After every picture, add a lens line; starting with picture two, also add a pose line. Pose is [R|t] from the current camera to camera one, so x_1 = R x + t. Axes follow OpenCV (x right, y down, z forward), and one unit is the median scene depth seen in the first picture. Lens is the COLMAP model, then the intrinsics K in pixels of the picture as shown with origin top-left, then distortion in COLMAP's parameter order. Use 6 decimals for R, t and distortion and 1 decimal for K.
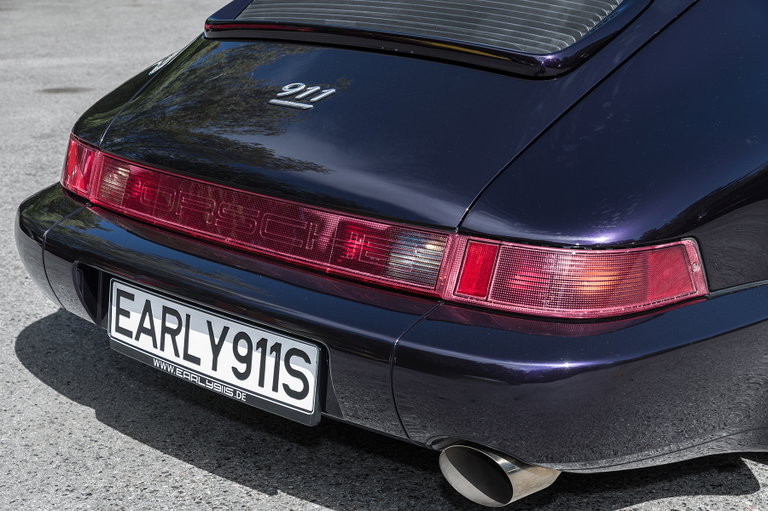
lens RADIAL K [[1275.5, 0, 384.0], [0, 1275.5, 255.5], [0, 0, 1]] dist [-0.012053, -0.021700]
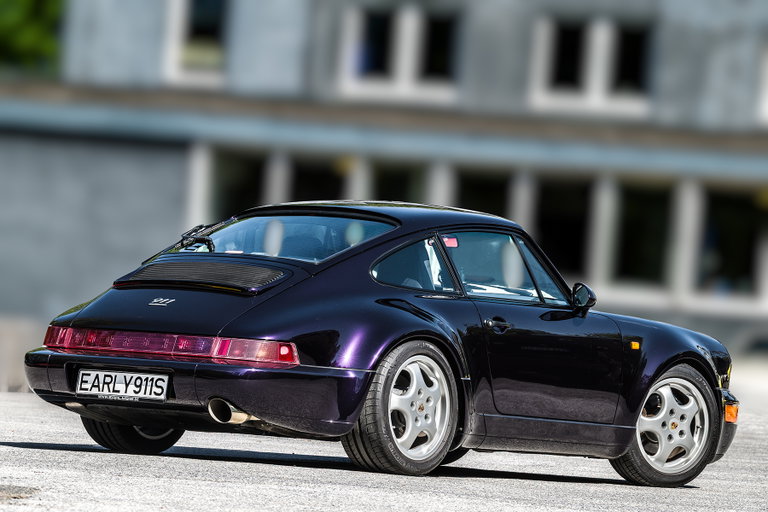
lens RADIAL K [[3801.6, 0, 384.0], [0, 3801.6, 256.0], [0, 0, 1]] dist [0.167982, 0.835081]
pose [[0.993546, 0.072252, 0.087439, -0.317392], [-0.041850, 0.949992, -0.309456, 2.305183], [-0.105425, 0.303800, 0.946885, -6.842287]]
